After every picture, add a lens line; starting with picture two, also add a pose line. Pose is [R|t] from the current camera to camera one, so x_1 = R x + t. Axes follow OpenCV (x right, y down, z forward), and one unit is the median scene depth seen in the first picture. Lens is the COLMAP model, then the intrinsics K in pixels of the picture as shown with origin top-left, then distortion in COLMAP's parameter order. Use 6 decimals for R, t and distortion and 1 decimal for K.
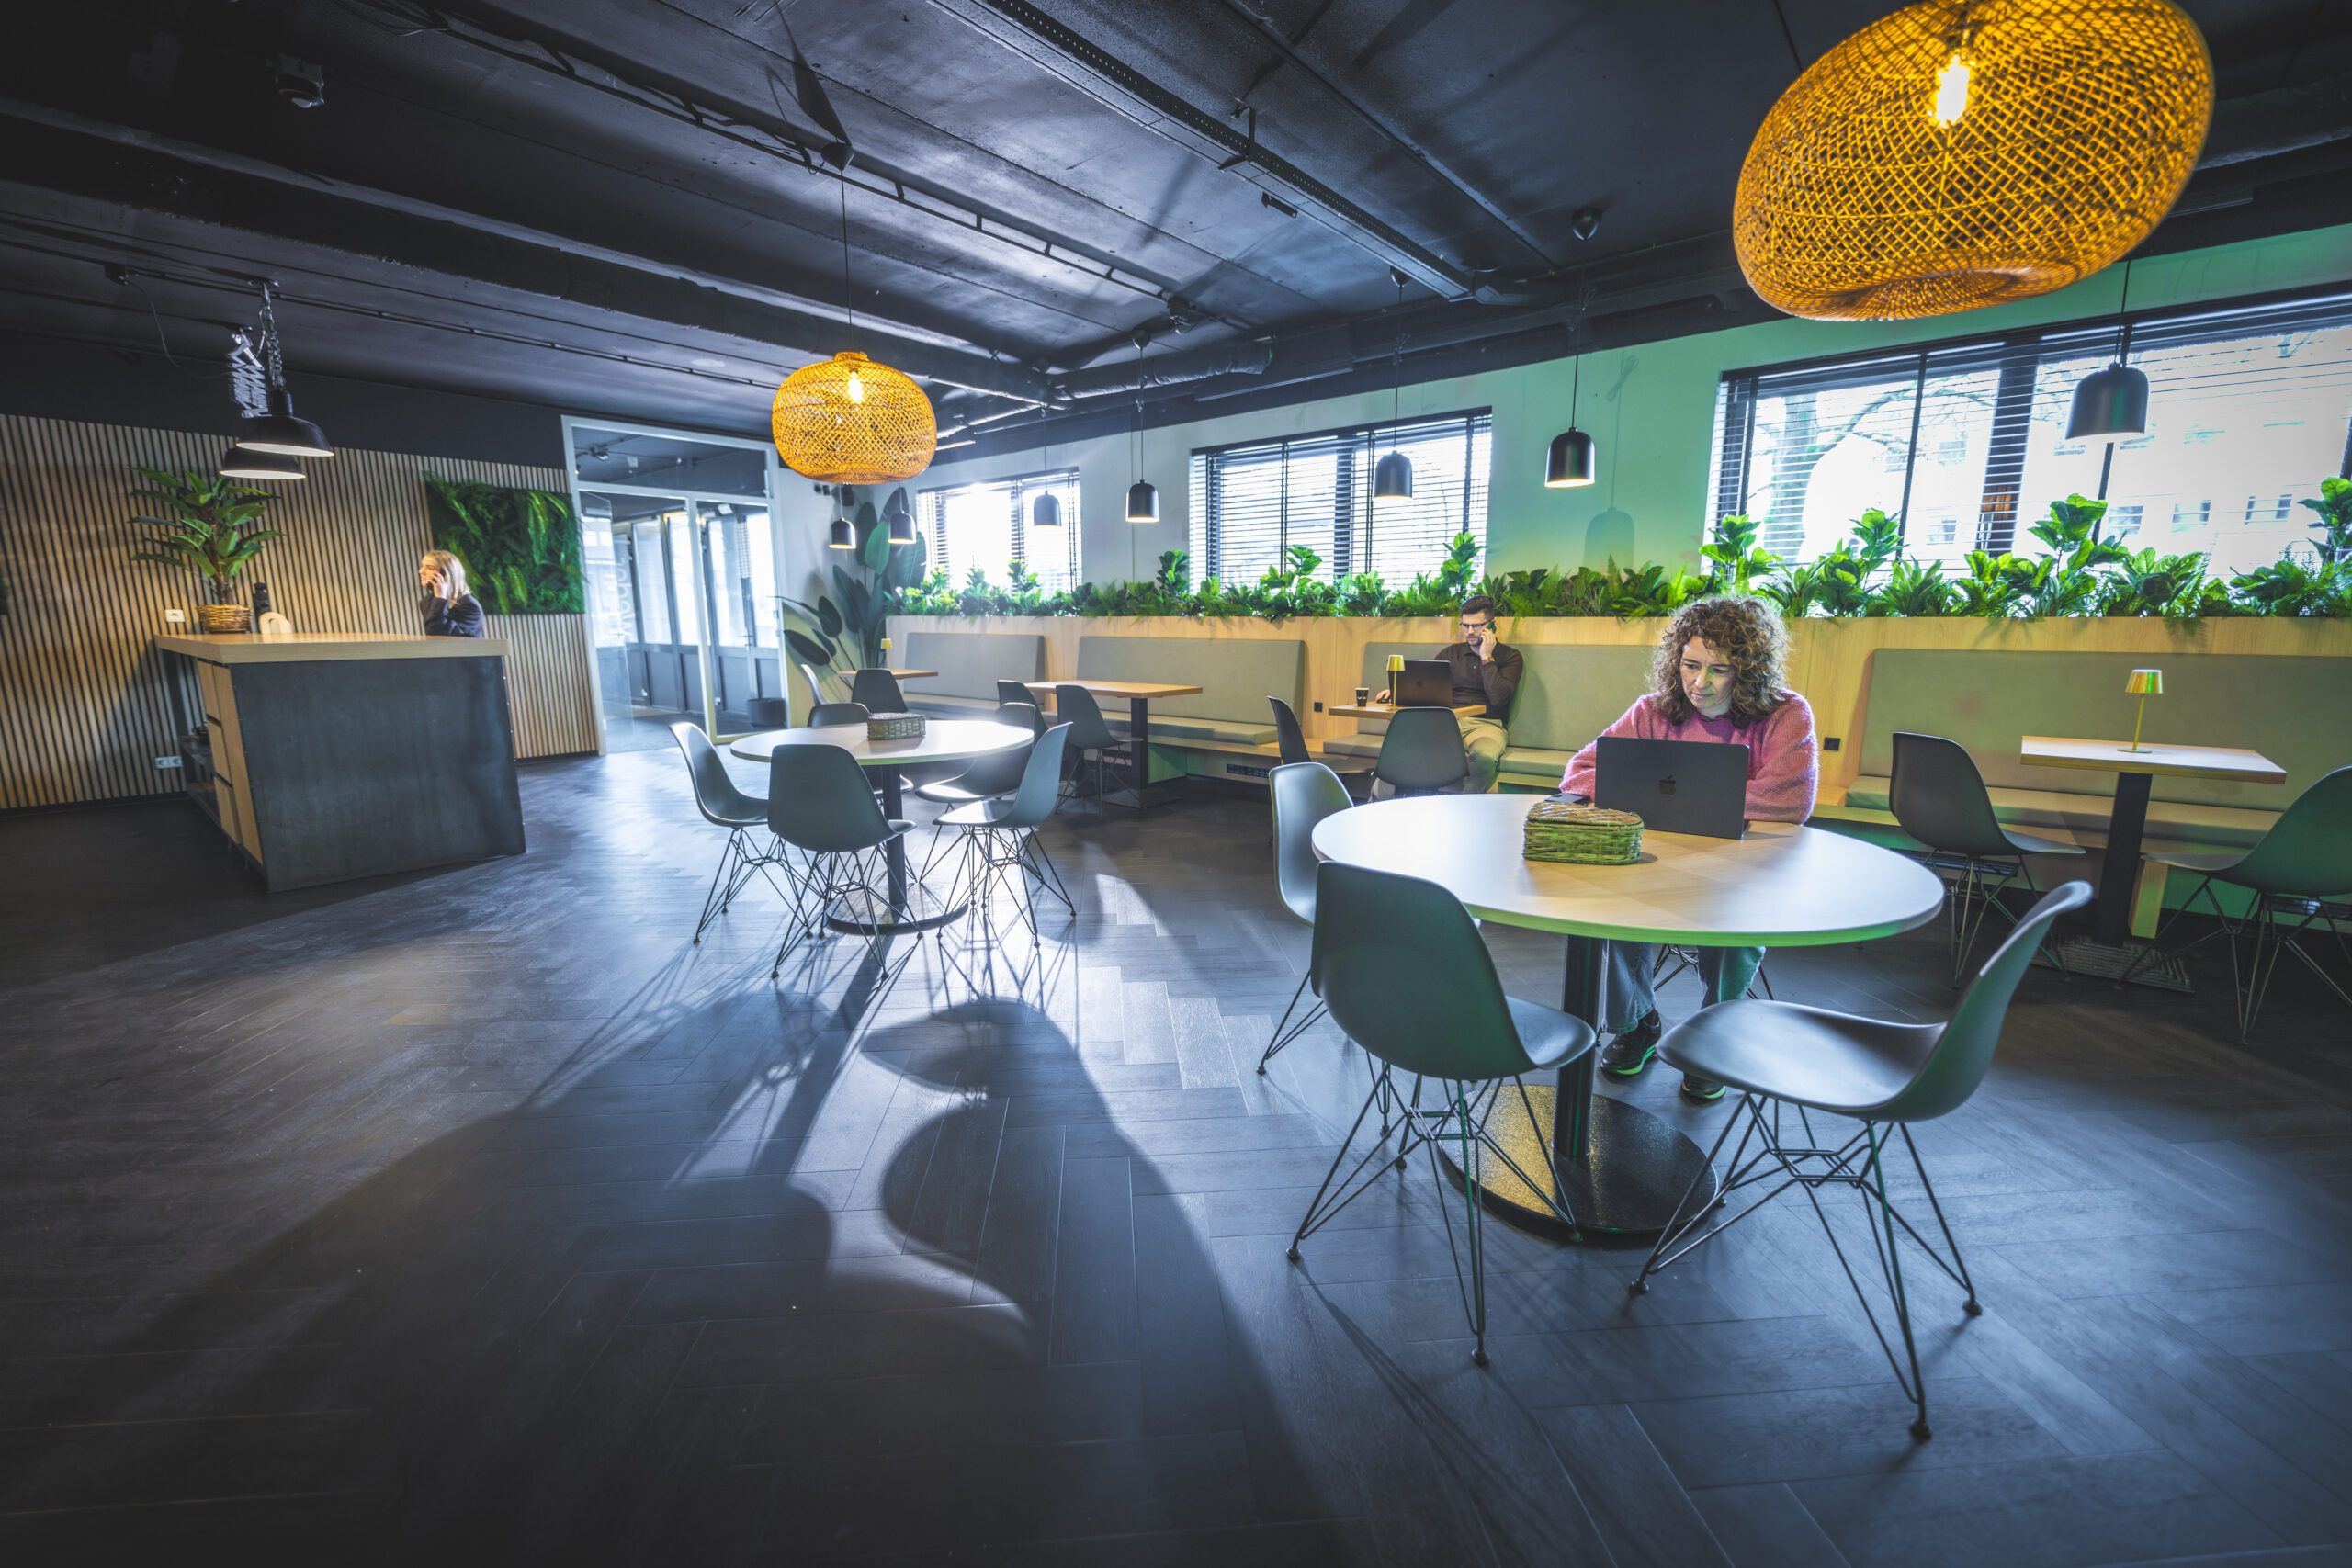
lens RADIAL K [[958.5, 0, 1173.4], [0, 958.5, 794.2], [0, 0, 1]] dist [0.001606, 0.000096]
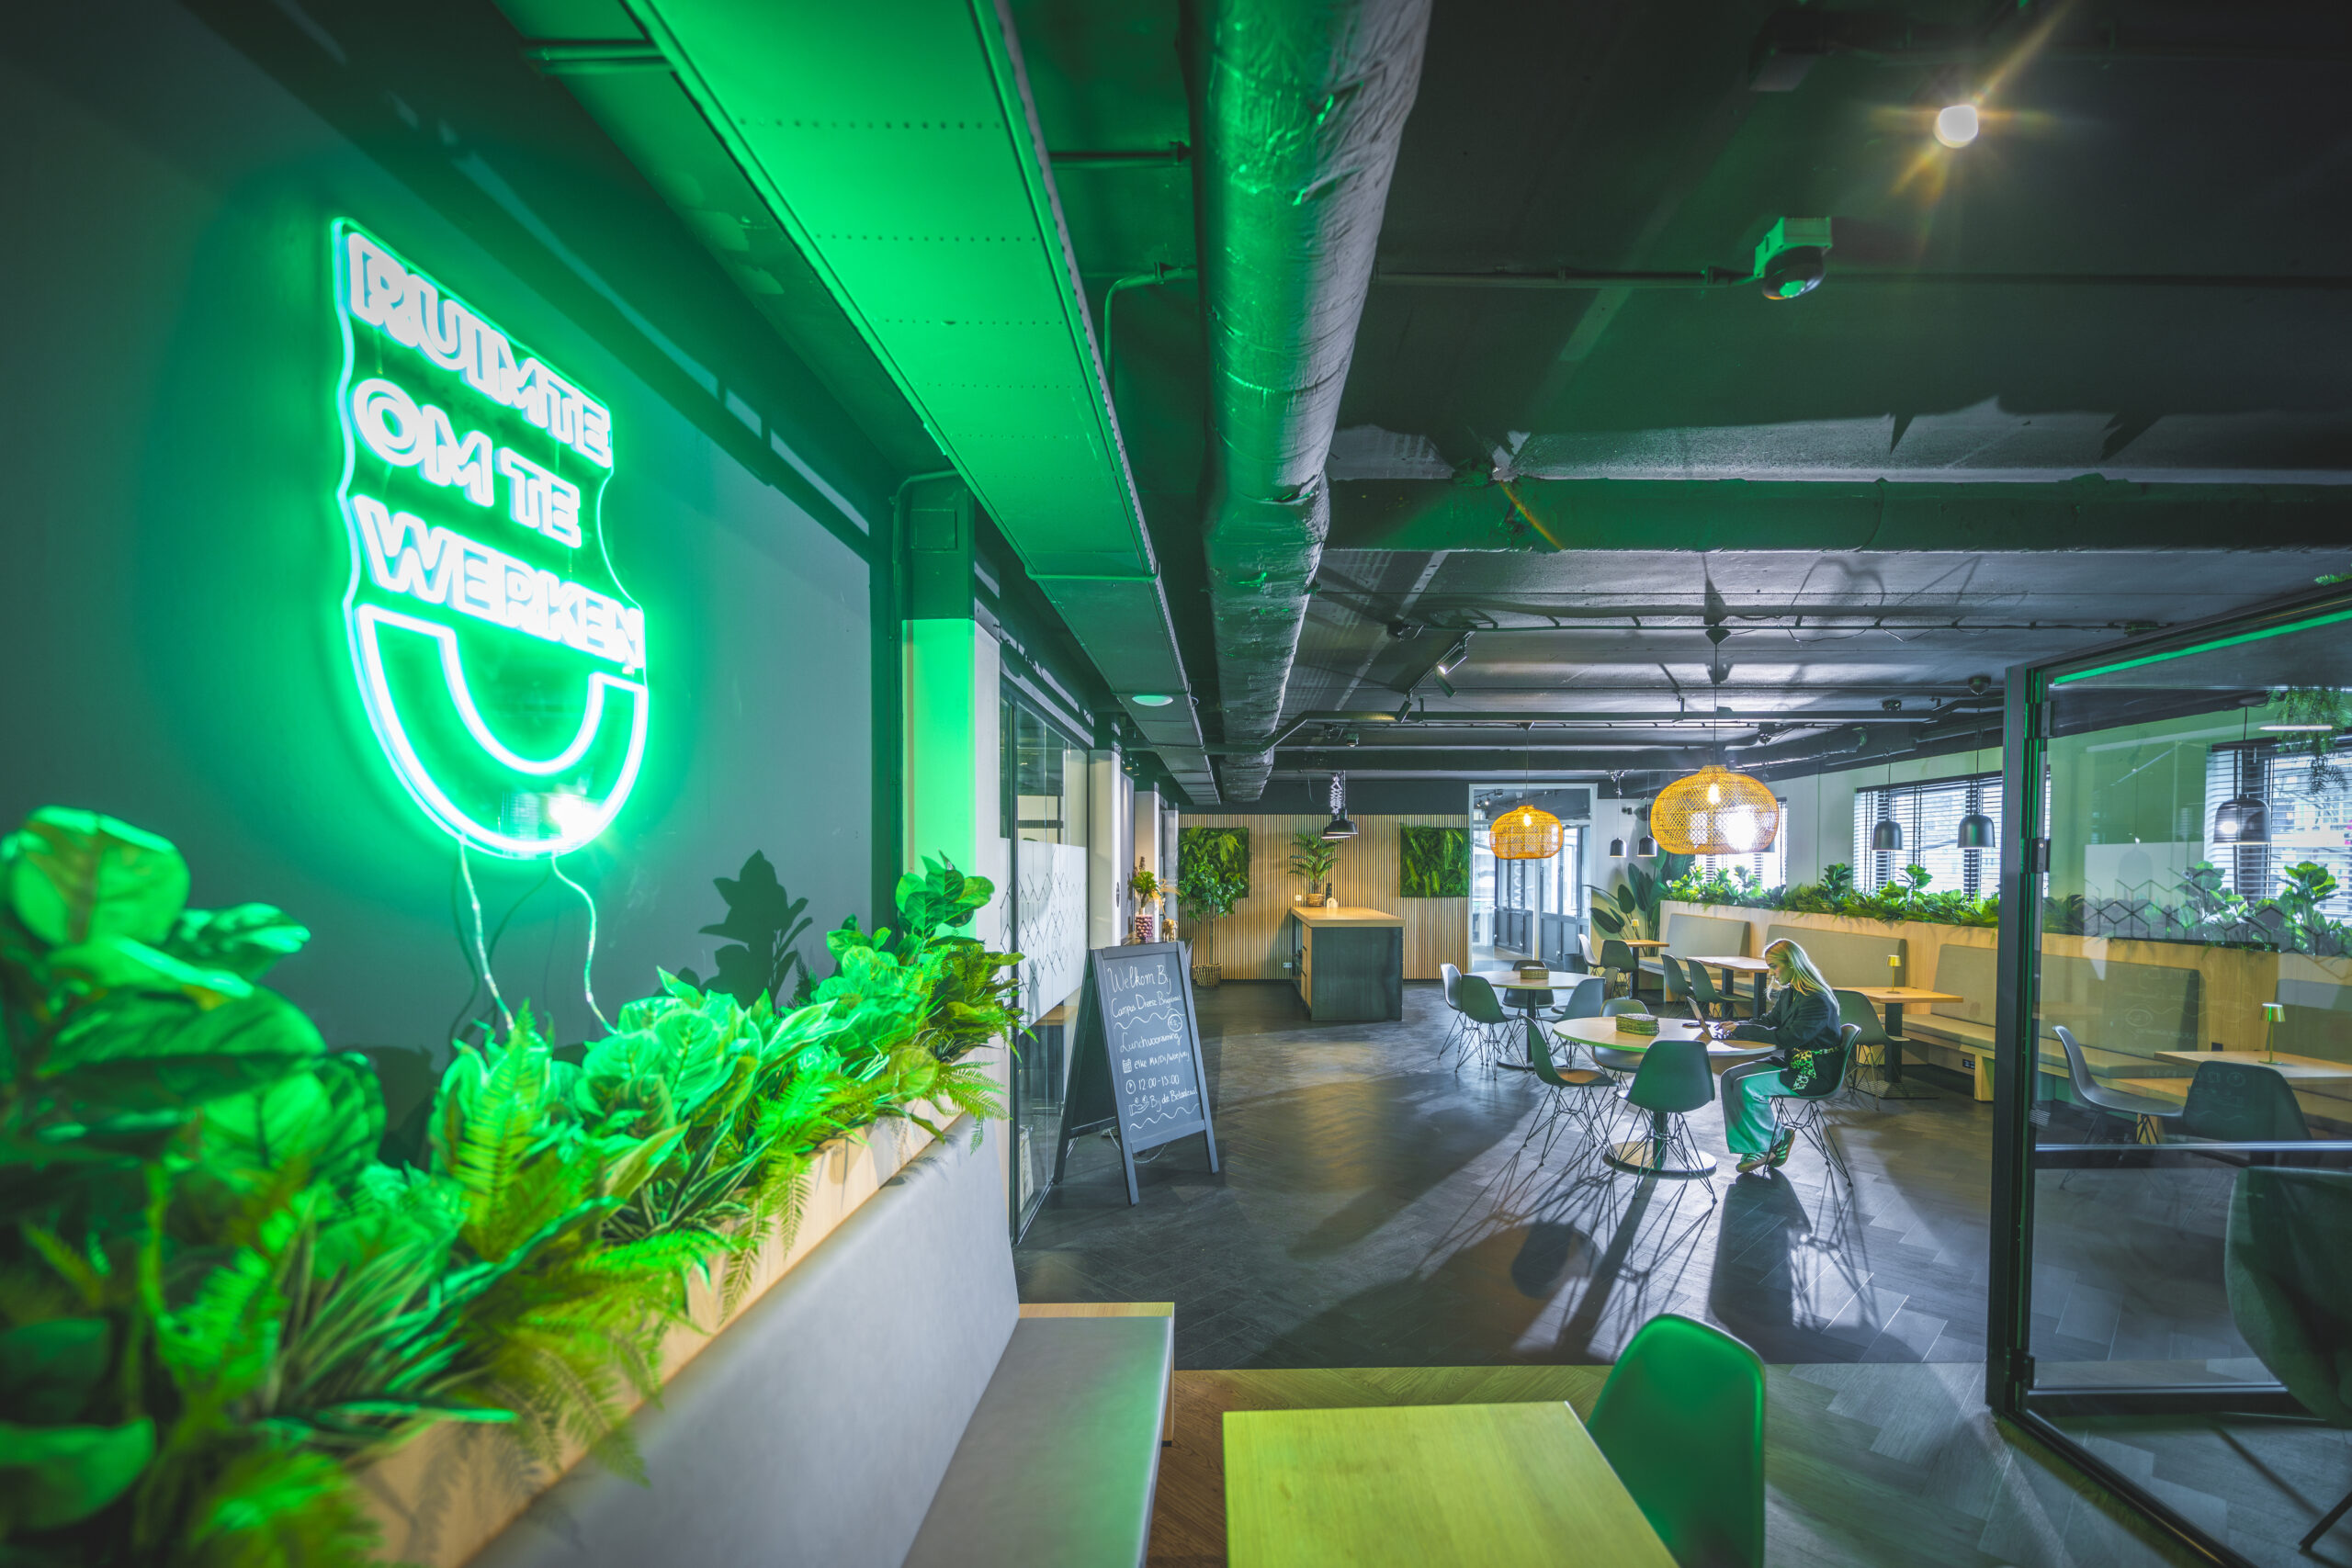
lens RADIAL K [[957.8, 0, 1246.6], [0, 957.8, 897.8], [0, 0, 1]] dist [0.000547, 0.000036]
pose [[0.659855, 0.023951, -0.751011, 0.455028], [-0.137843, 0.986388, -0.089655, 0.020679], [0.738641, 0.162681, 0.654175, -0.449868]]
